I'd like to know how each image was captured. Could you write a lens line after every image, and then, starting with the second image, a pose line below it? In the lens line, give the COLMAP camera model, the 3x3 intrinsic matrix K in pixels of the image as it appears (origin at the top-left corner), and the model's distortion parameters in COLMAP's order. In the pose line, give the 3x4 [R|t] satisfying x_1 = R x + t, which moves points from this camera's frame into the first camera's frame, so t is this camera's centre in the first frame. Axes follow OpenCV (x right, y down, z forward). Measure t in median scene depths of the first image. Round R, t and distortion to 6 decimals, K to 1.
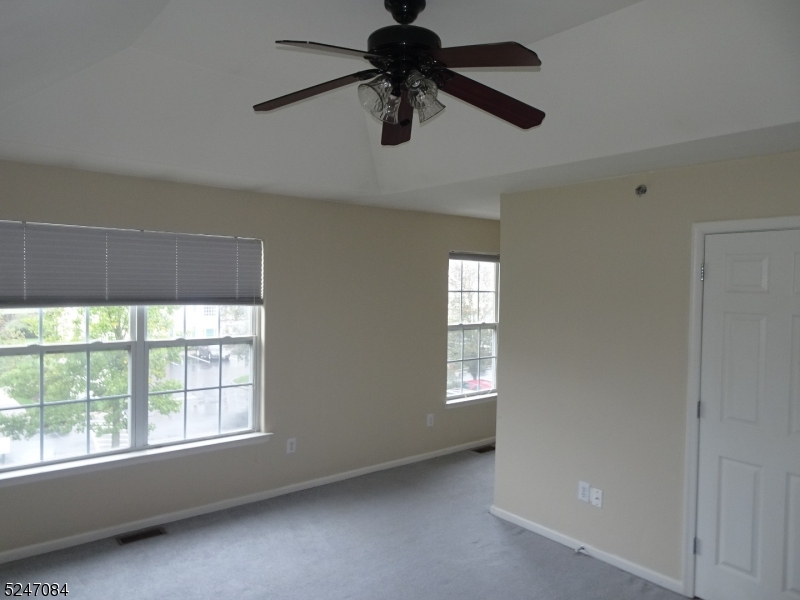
lens RADIAL K [[576.5, 0, 403.8], [0, 576.5, 299.6], [0, 0, 1]] dist [0.023870, 0.000722]
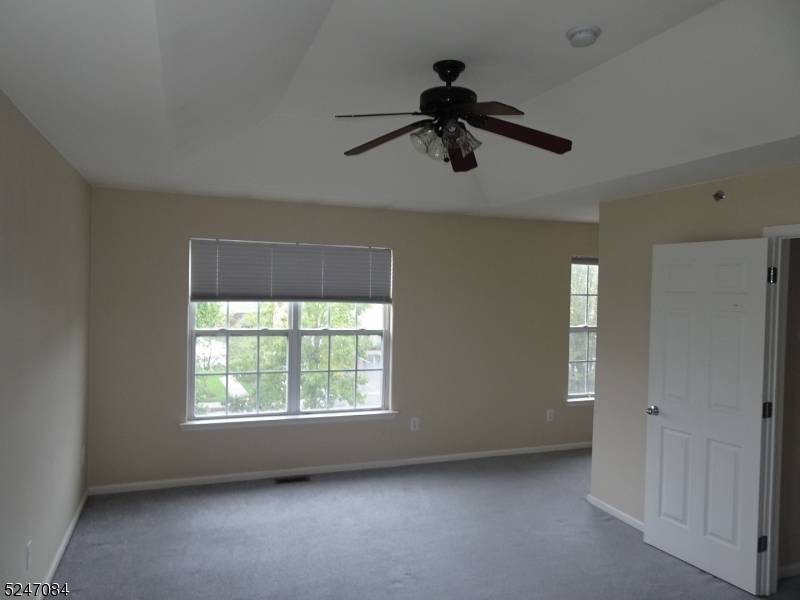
lens RADIAL K [[576.5, 0, 403.8], [0, 576.5, 299.6], [0, 0, 1]] dist [0.023870, 0.000722]
pose [[0.948585, 0.012975, -0.316258, 0.174835], [-0.015787, 0.999855, -0.006331, 0.009354], [0.316130, 0.010998, 0.948652, -0.136038]]
